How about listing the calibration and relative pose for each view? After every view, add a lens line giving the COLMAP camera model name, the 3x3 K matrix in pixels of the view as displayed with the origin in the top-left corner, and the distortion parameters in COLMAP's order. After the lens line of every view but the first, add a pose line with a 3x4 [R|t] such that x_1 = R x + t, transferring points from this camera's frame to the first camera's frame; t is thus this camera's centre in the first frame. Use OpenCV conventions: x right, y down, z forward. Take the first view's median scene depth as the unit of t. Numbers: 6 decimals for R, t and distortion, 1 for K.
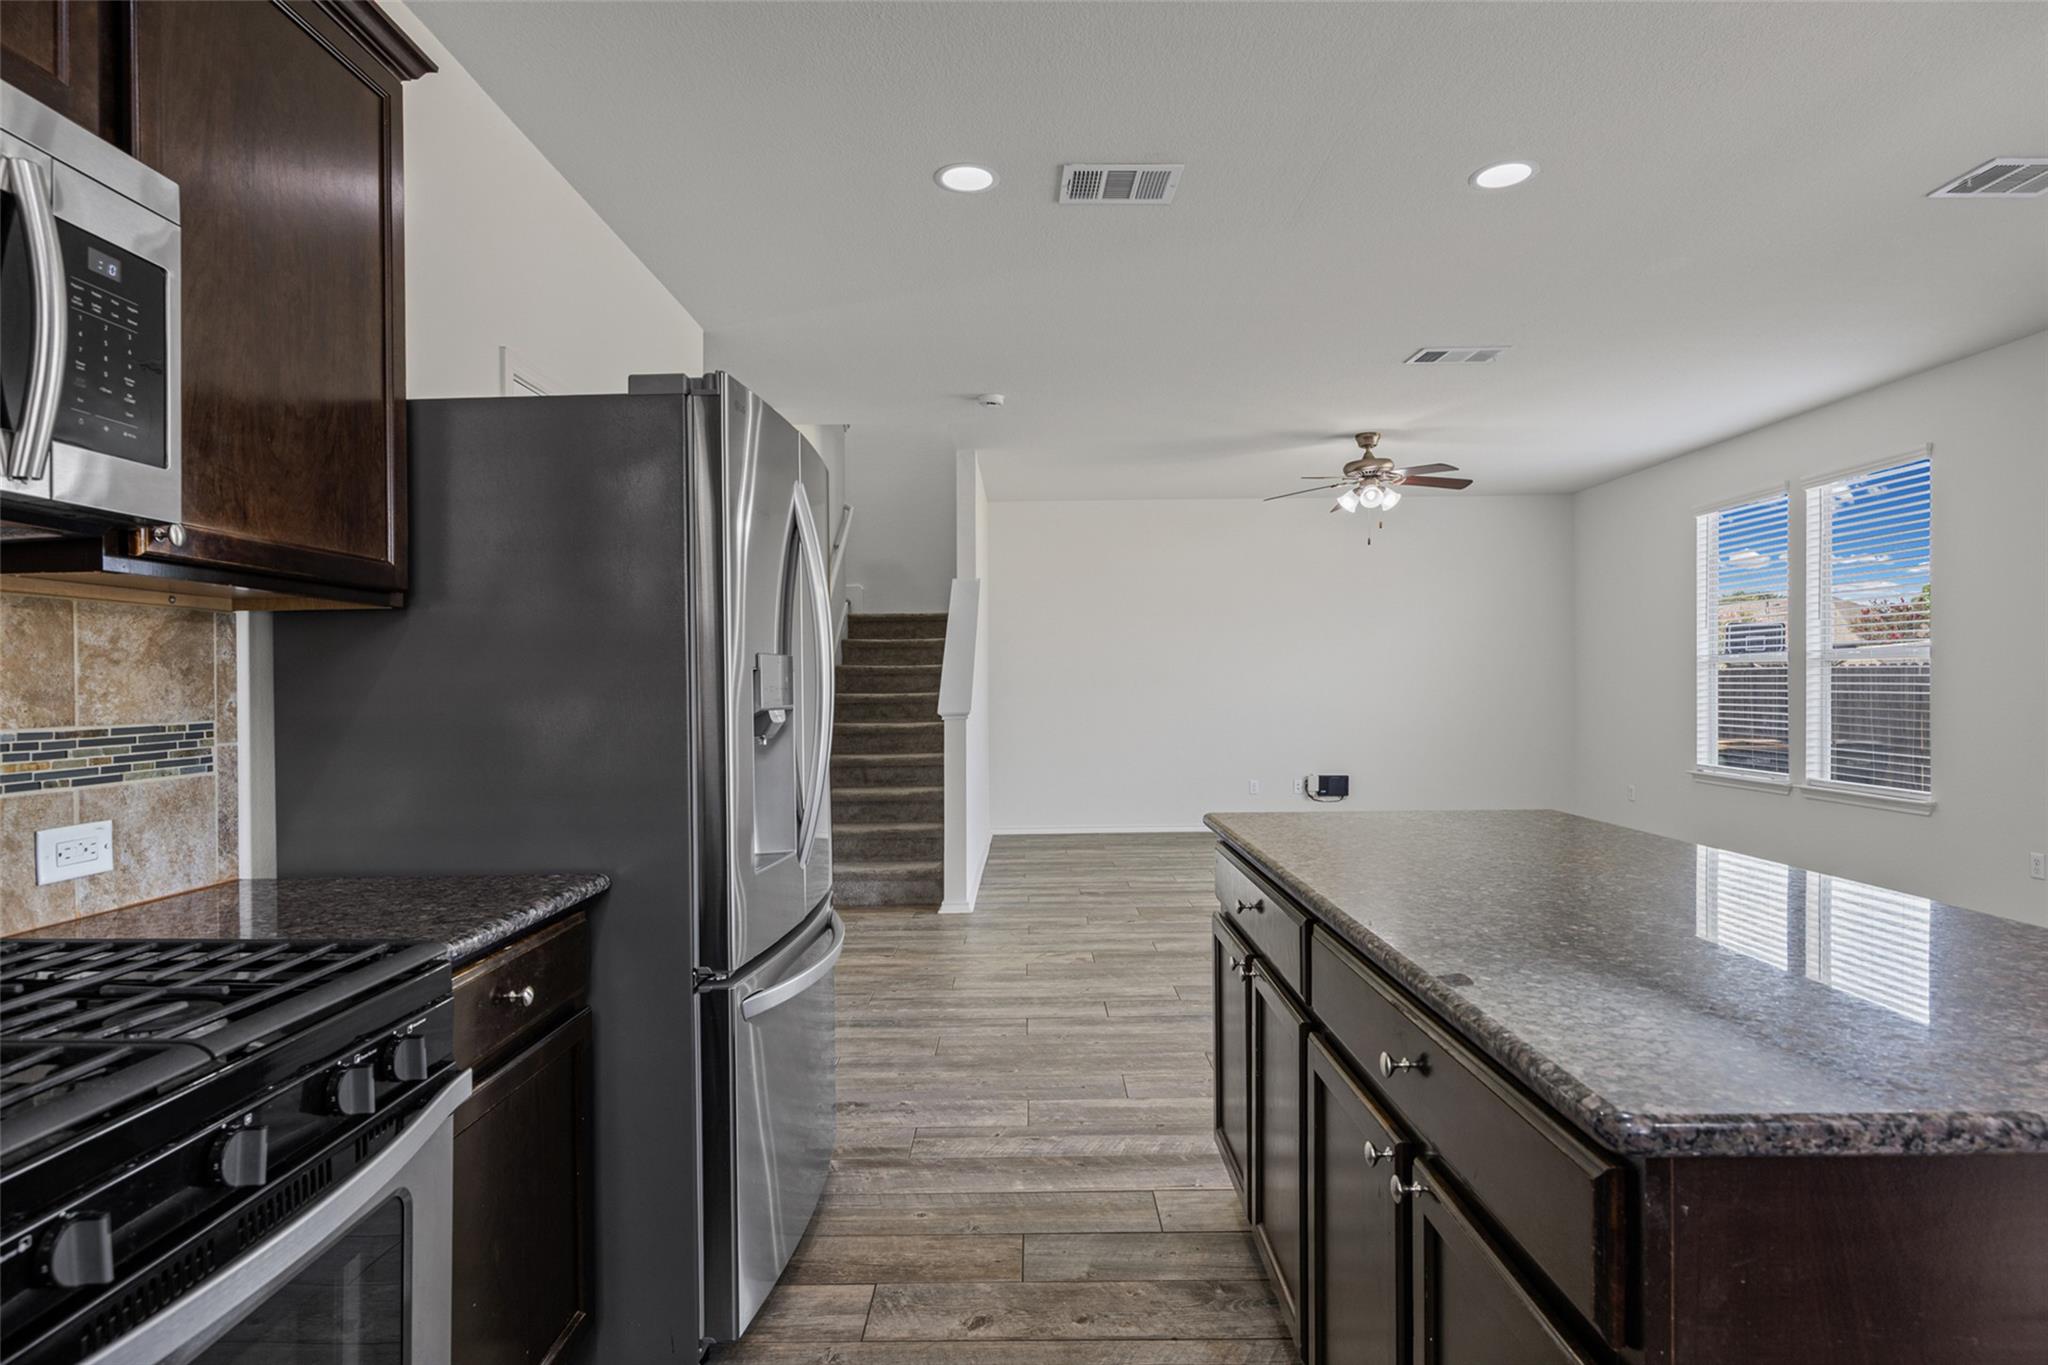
lens RADIAL K [[1100.4, 0, 1025.1], [0, 1100.4, 683.8], [0, 0, 1]] dist [-0.000796, 0.000039]
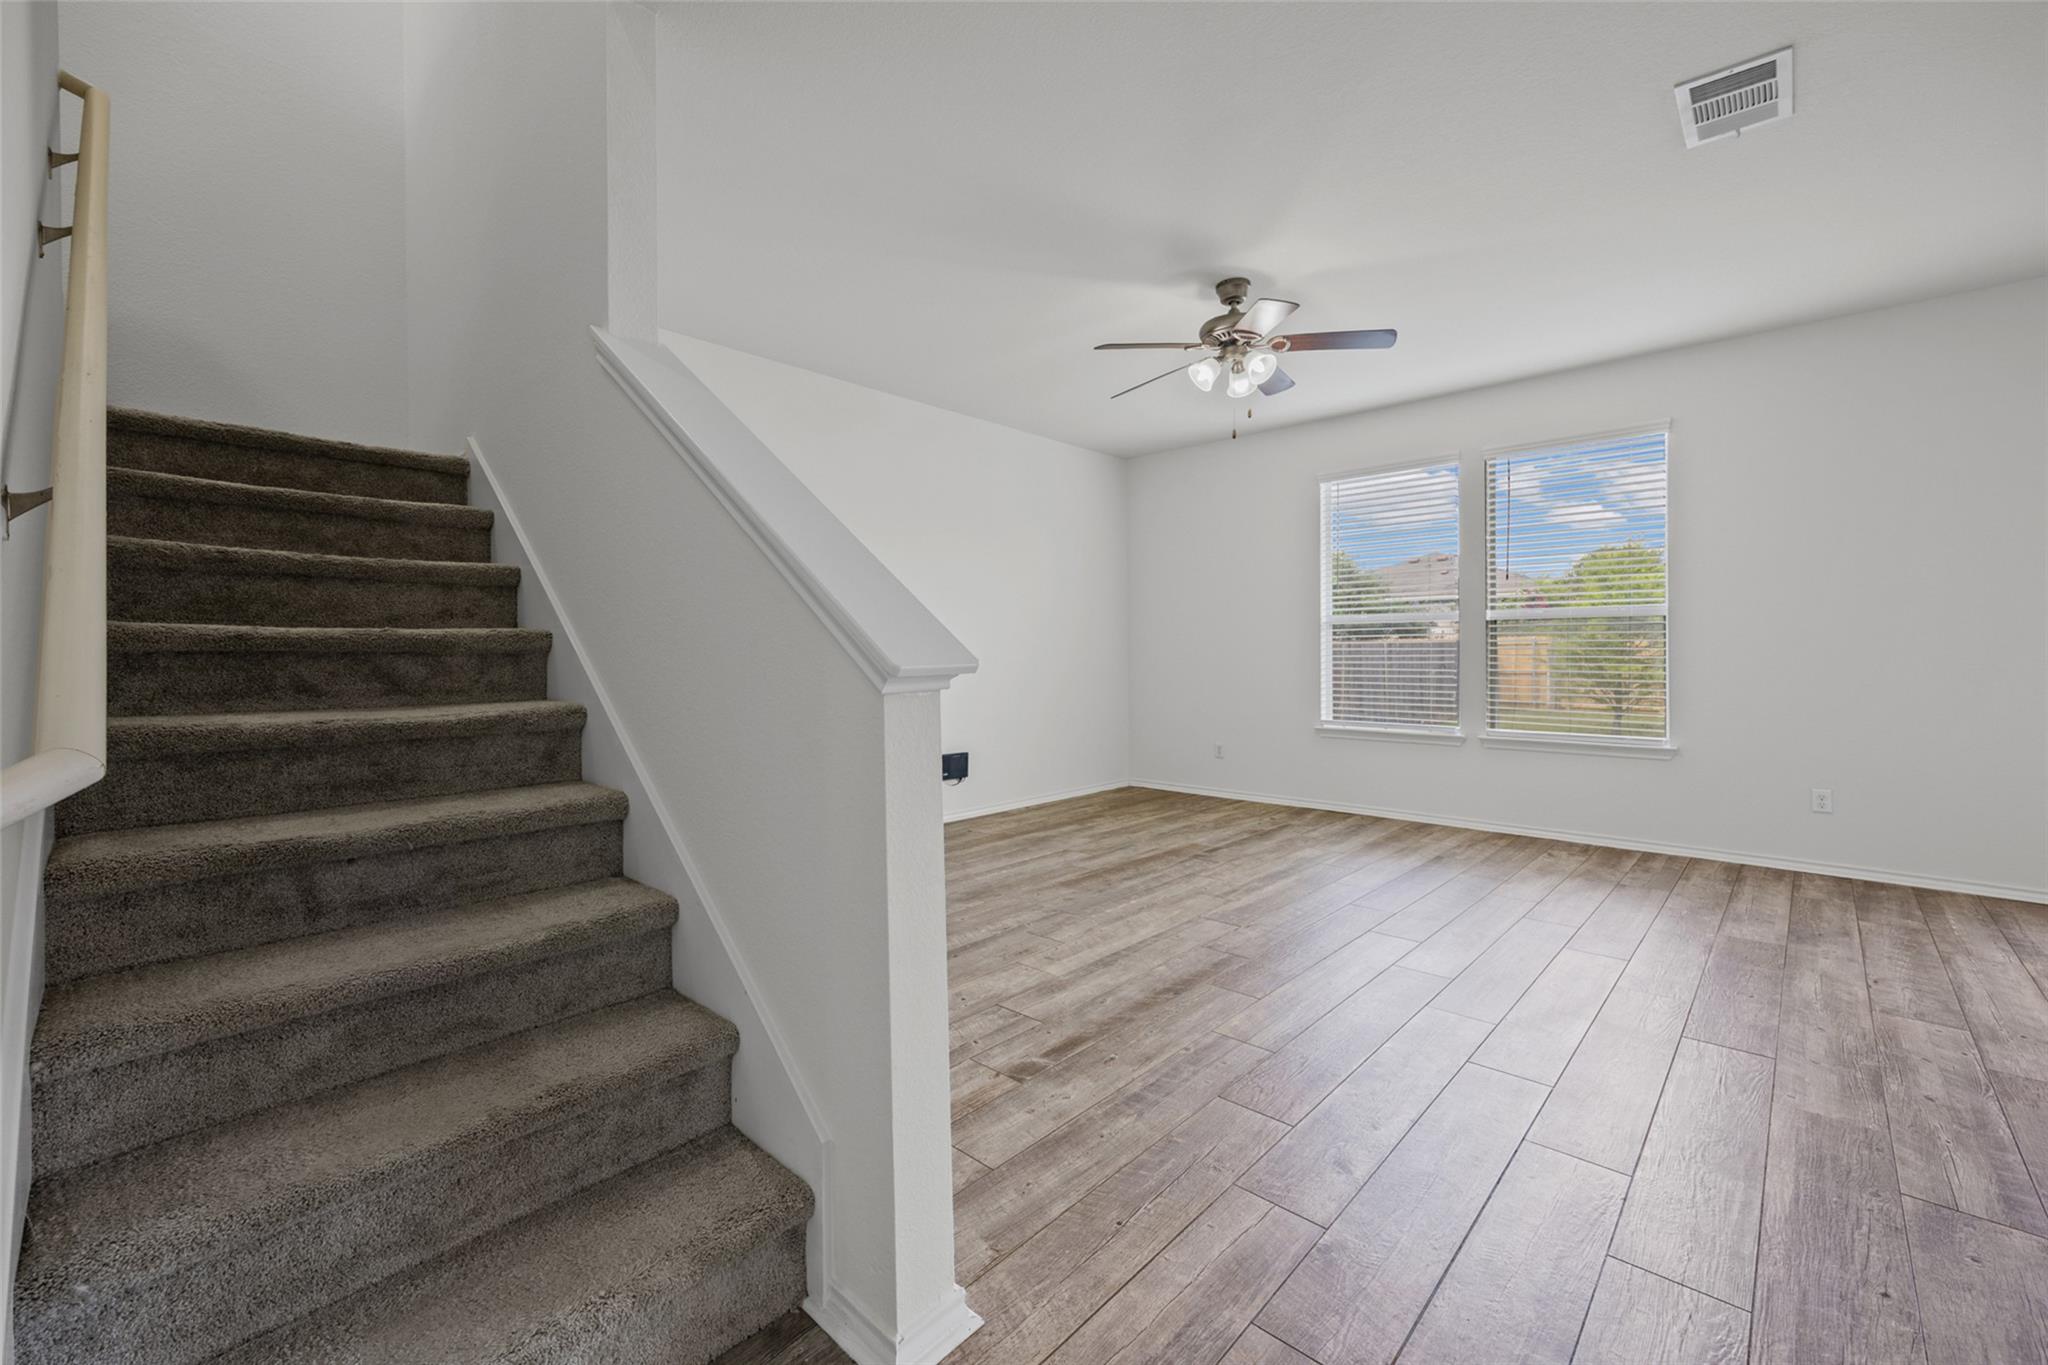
lens RADIAL K [[839.0, 0, 1011.9], [0, 839.0, 652.1], [0, 0, 1]] dist [0.002694, 0.000101]
pose [[0.671511, 0.012524, 0.740889, -0.180785], [-0.006548, 0.999918, -0.010968, 0.019382], [-0.740966, 0.002514, 0.671538, 0.688988]]
